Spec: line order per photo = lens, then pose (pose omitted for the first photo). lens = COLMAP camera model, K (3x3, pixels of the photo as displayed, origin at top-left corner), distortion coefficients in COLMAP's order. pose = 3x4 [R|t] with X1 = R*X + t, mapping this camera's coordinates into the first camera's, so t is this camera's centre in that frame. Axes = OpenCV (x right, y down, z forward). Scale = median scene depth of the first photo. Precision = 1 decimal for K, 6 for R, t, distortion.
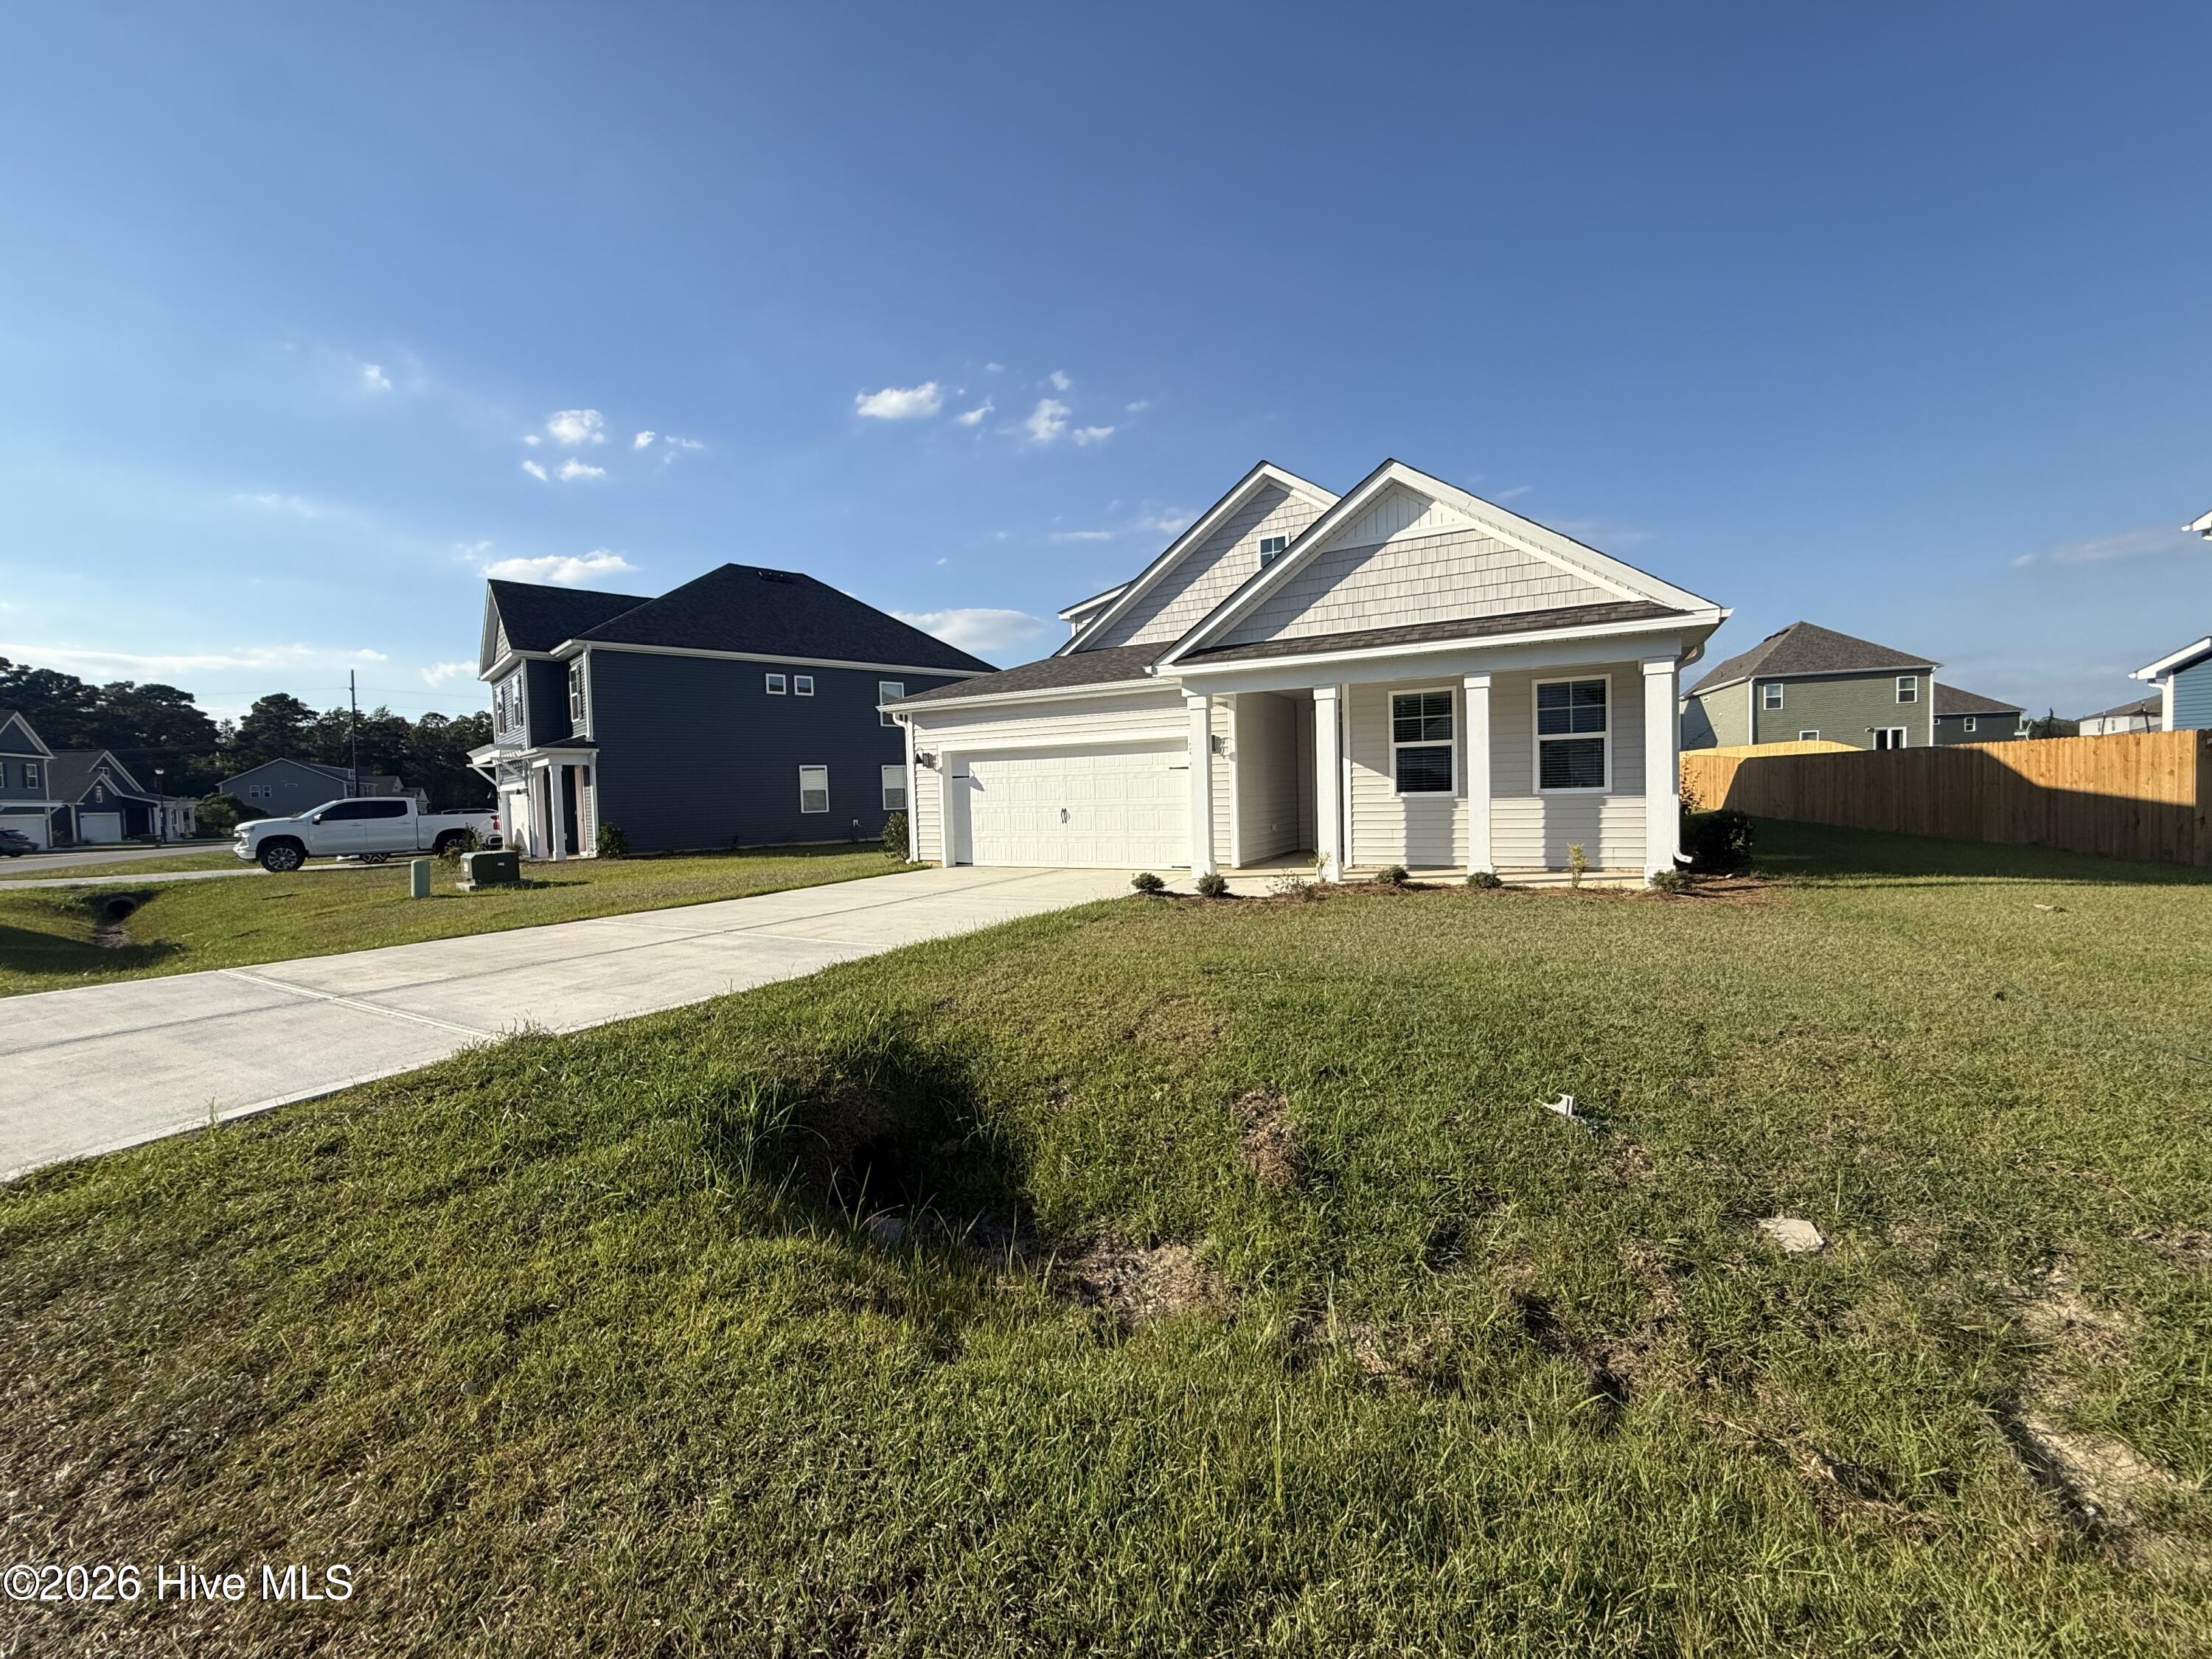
lens RADIAL K [[879.7, 0, 1098.6], [0, 879.7, 828.0], [0, 0, 1]] dist [0.000937, -0.000196]
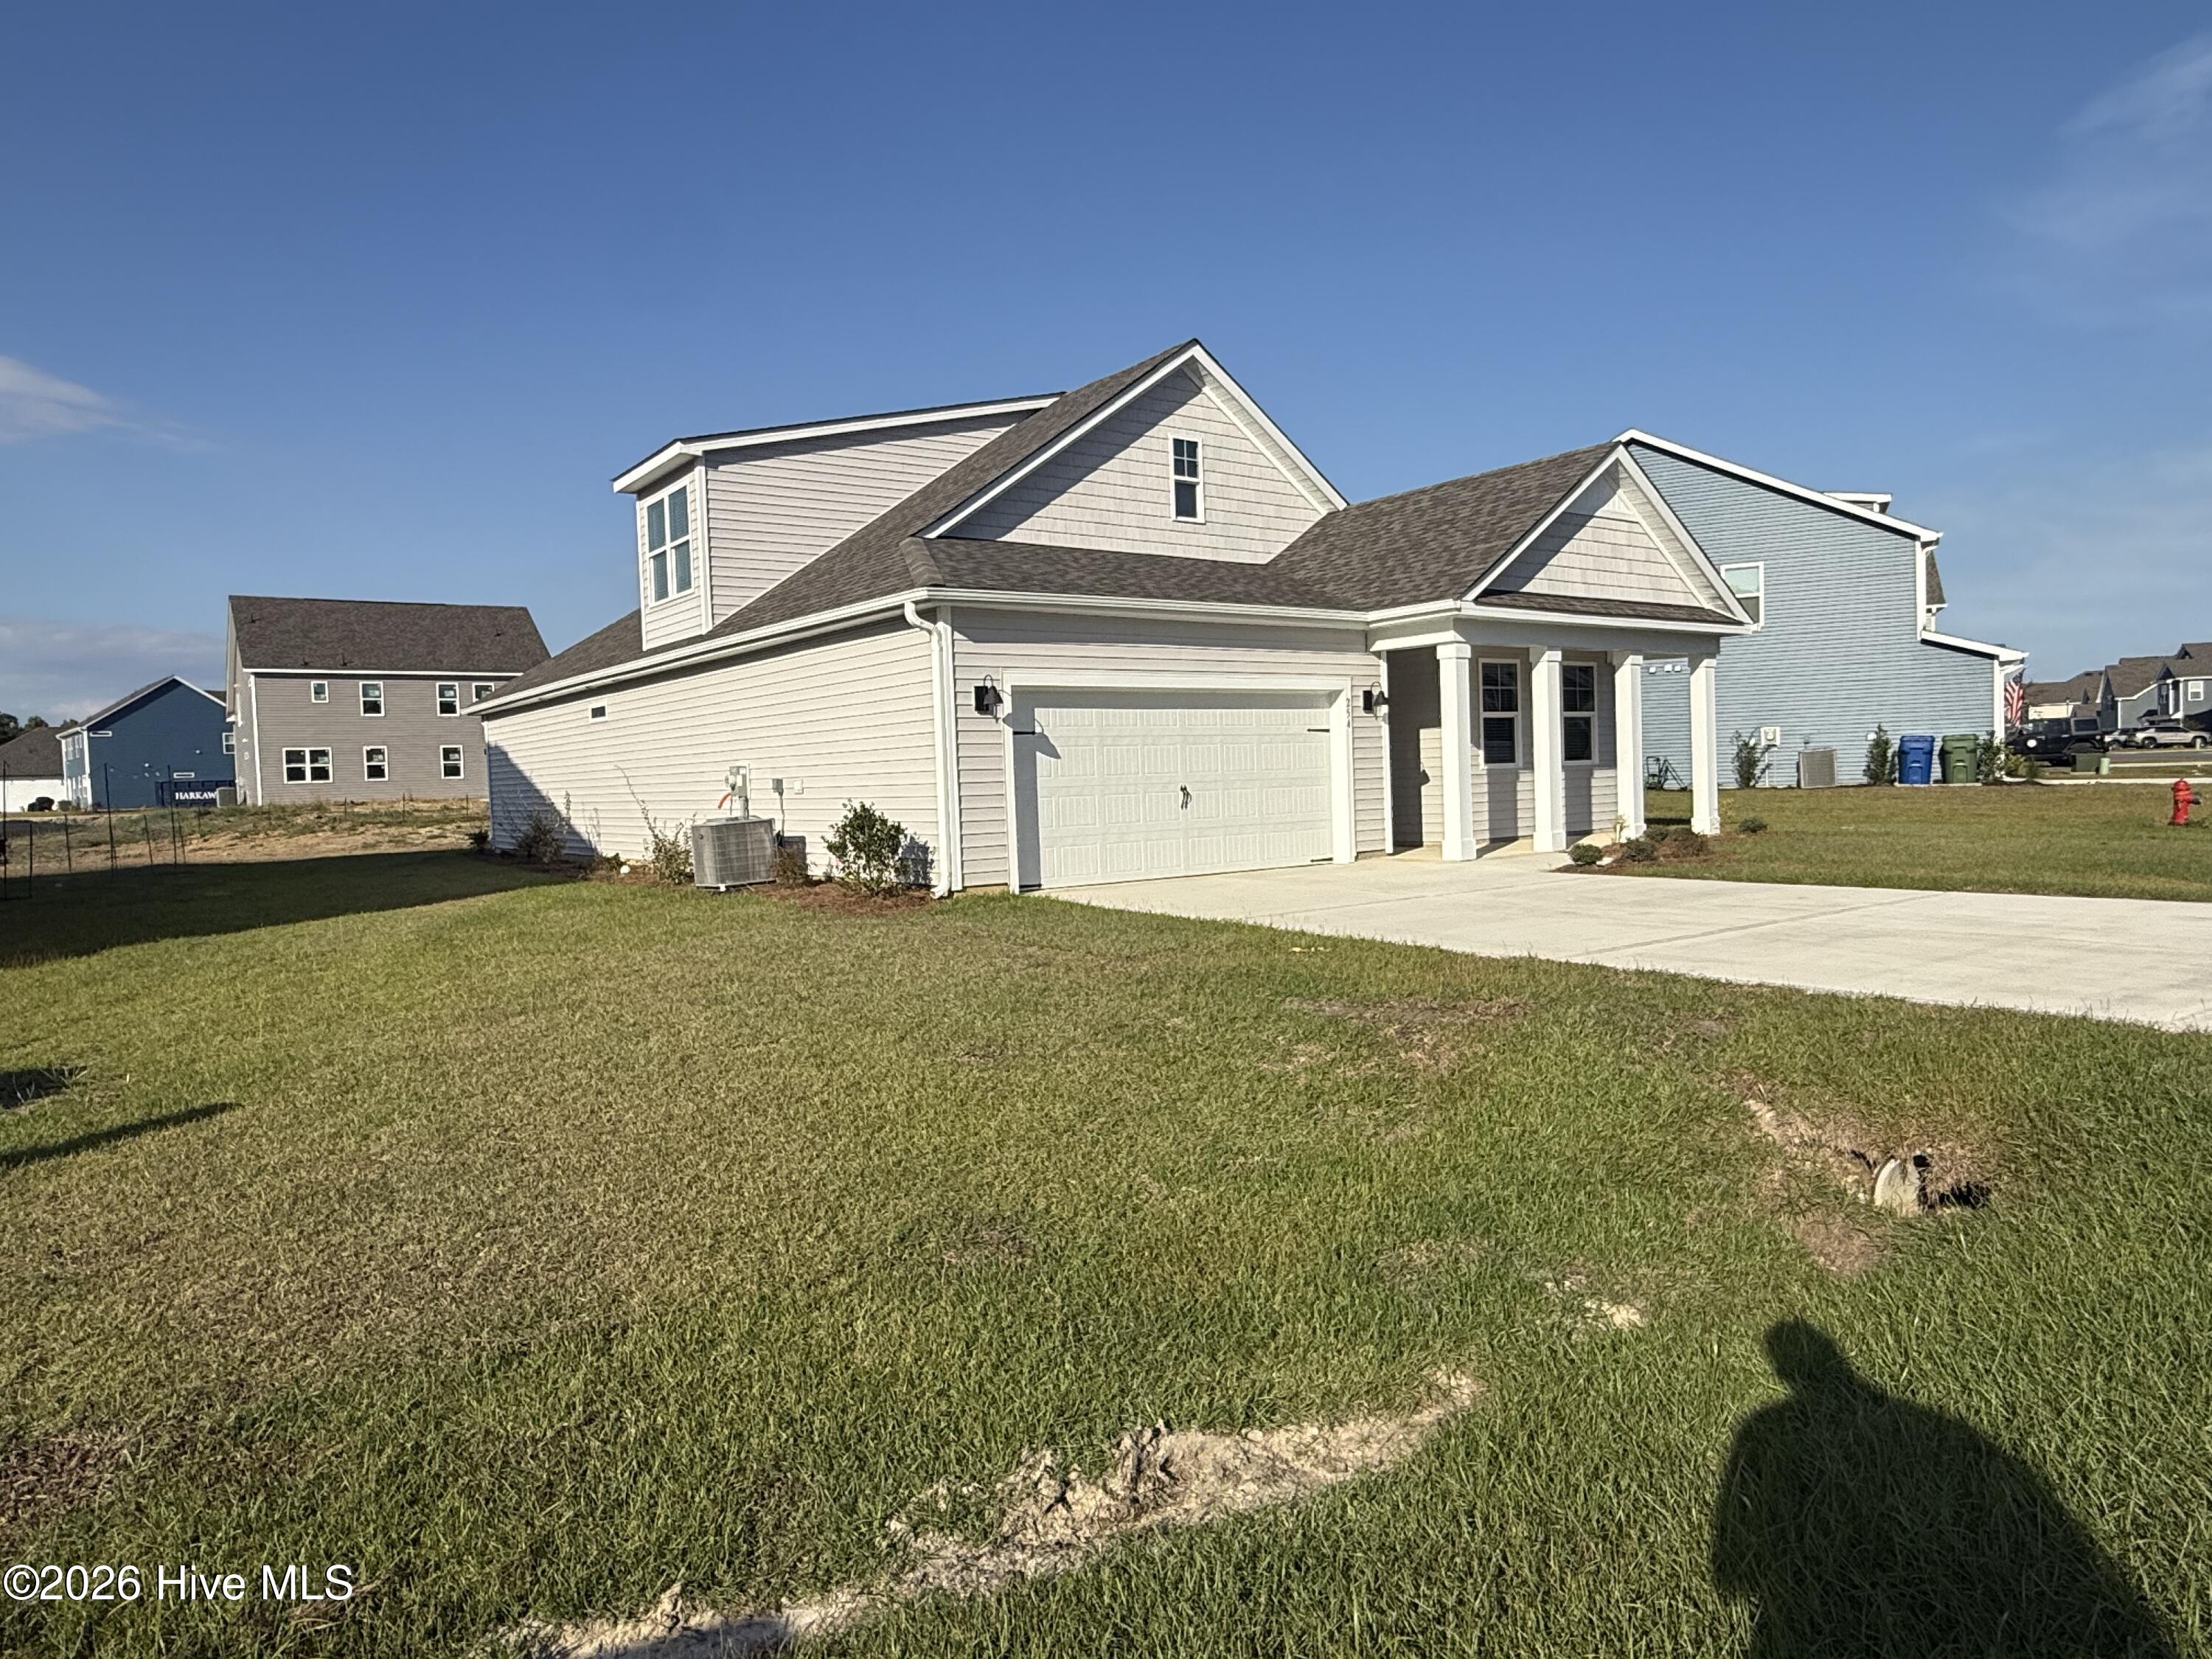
lens RADIAL K [[1381.1, 0, 1100.7], [0, 1381.1, 837.8], [0, 0, 1]] dist [0.001126, 0.000026]
pose [[0.418952, -0.024708, 0.907672, -1.227993], [0.057630, 0.998338, 0.000576, 0.015434], [-0.906178, 0.052068, 0.419679, 0.762519]]
